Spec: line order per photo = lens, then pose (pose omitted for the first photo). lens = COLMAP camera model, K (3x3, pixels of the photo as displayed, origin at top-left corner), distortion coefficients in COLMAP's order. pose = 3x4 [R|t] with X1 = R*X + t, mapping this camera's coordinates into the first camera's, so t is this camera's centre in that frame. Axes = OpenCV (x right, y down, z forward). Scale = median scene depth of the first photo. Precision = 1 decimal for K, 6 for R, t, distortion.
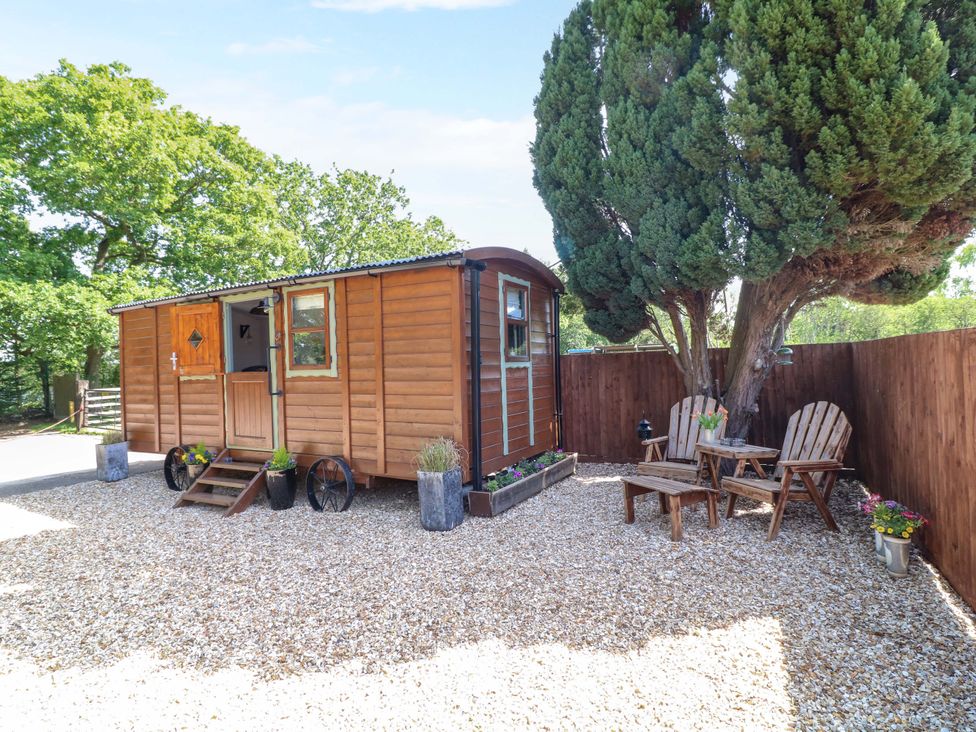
lens RADIAL K [[519.4, 0, 484.5], [0, 519.4, 349.1], [0, 0, 1]] dist [0.001518, -0.014964]
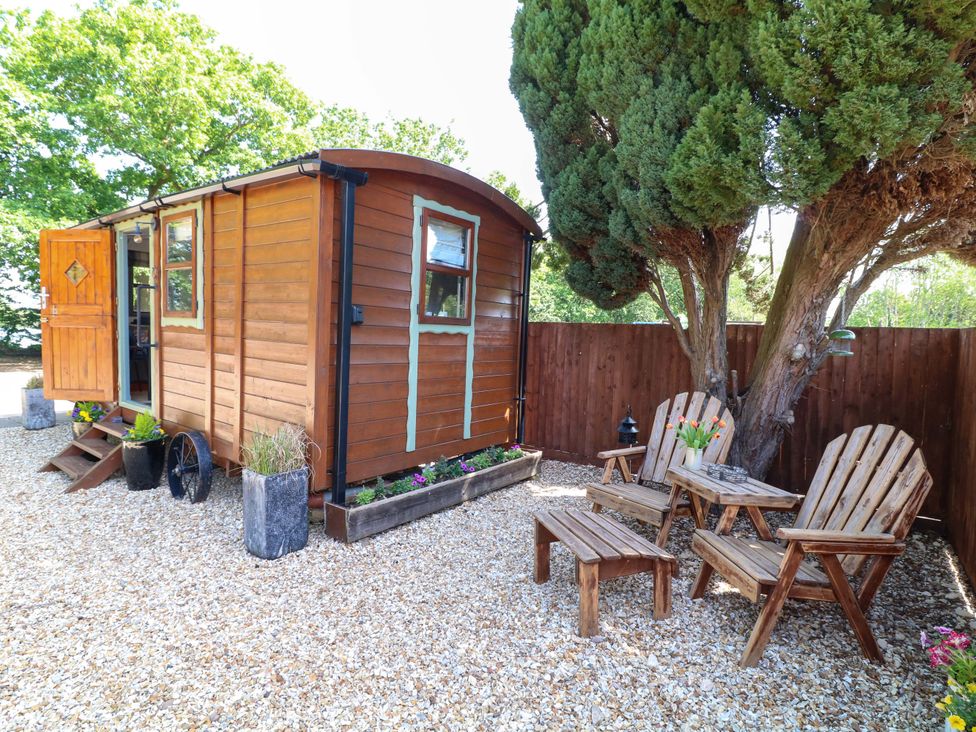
lens RADIAL K [[519.4, 0, 481.9], [0, 519.4, 348.8], [0, 0, 1]] dist [0.001518, -0.014964]
pose [[0.987475, 0.070993, -0.140898, 0.232532], [-0.061538, 0.995621, 0.070374, 0.003588], [0.145277, -0.060822, 0.987520, 0.306024]]
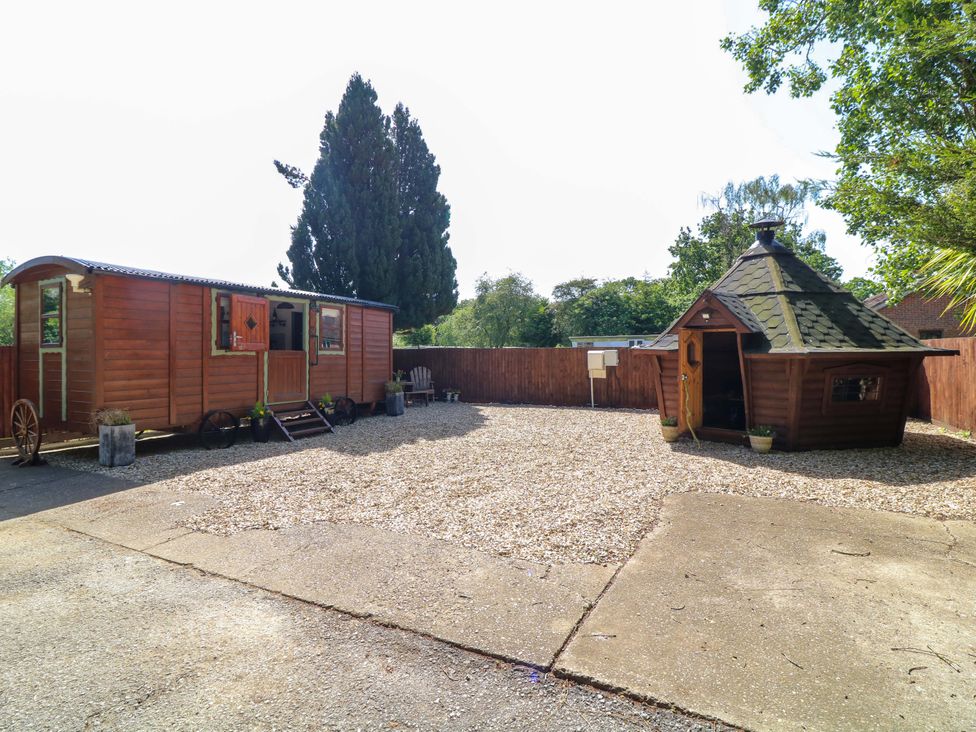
lens RADIAL K [[508.9, 0, 490.7], [0, 508.9, 353.6], [0, 0, 1]] dist [0.000023, -0.013552]
pose [[-0.035024, 0.037455, 0.998684, -2.175897], [-0.027633, 0.998879, -0.038431, 0.104959], [-0.999004, -0.028942, -0.033949, 0.530654]]
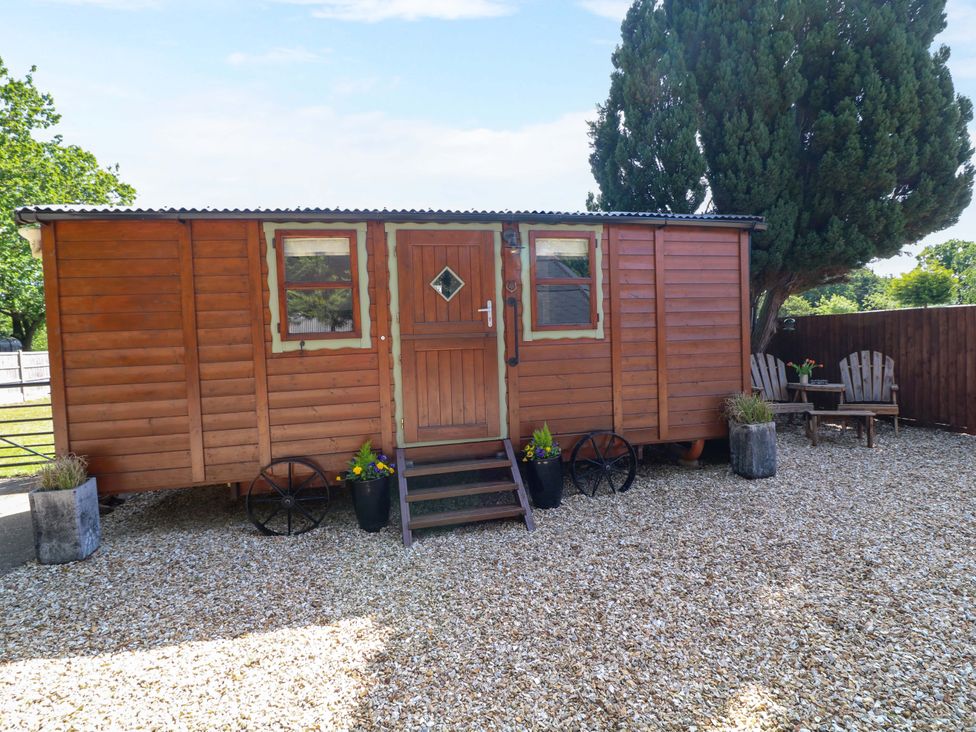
lens RADIAL K [[508.9, 0, 488.6], [0, 508.9, 354.4], [0, 0, 1]] dist [0.000023, -0.013552]
pose [[0.745137, -0.020017, 0.666611, -0.995601], [-0.006900, 0.999265, 0.037719, 0.049646], [-0.666875, -0.032705, 0.744451, 0.500646]]
